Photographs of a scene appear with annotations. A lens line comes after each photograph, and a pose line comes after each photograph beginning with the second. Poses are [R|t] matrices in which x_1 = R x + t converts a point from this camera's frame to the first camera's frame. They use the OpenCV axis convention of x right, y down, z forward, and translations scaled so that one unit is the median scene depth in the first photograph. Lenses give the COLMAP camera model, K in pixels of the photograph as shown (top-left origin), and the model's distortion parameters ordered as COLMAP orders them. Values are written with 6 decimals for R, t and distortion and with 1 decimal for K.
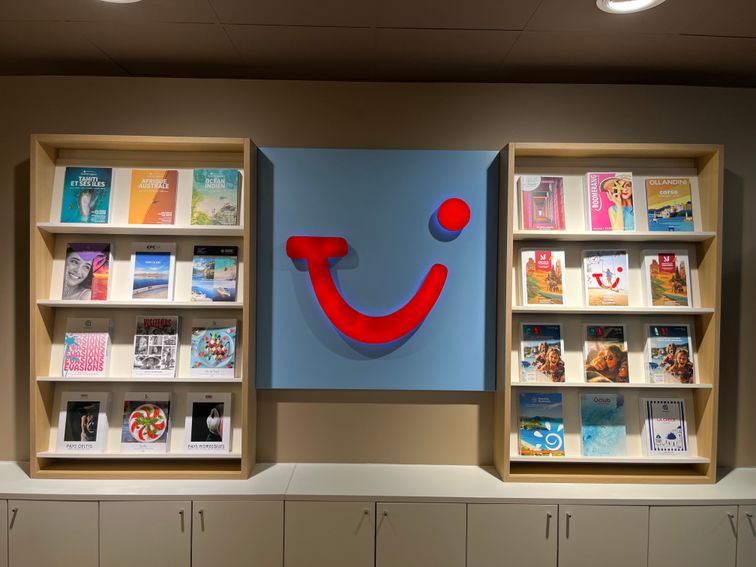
lens RADIAL K [[574.8, 0, 378.0], [0, 574.8, 283.5], [0, 0, 1]] dist [0.026864, 0.001407]
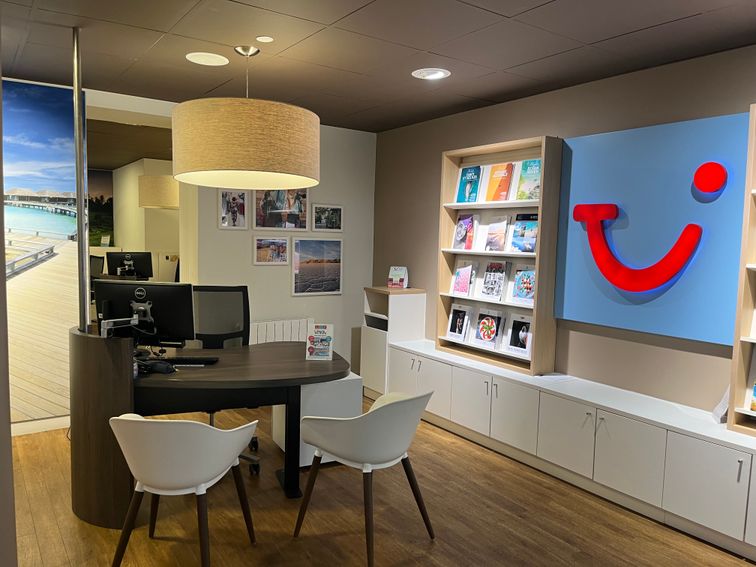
lens RADIAL K [[574.8, 0, 378.0], [0, 574.8, 283.5], [0, 0, 1]] dist [0.026864, 0.001407]
pose [[0.565670, 0.070667, -0.821598, 0.701049], [-0.030314, 0.997430, 0.064920, 0.026372], [0.824074, -0.011817, 0.566359, -0.127679]]
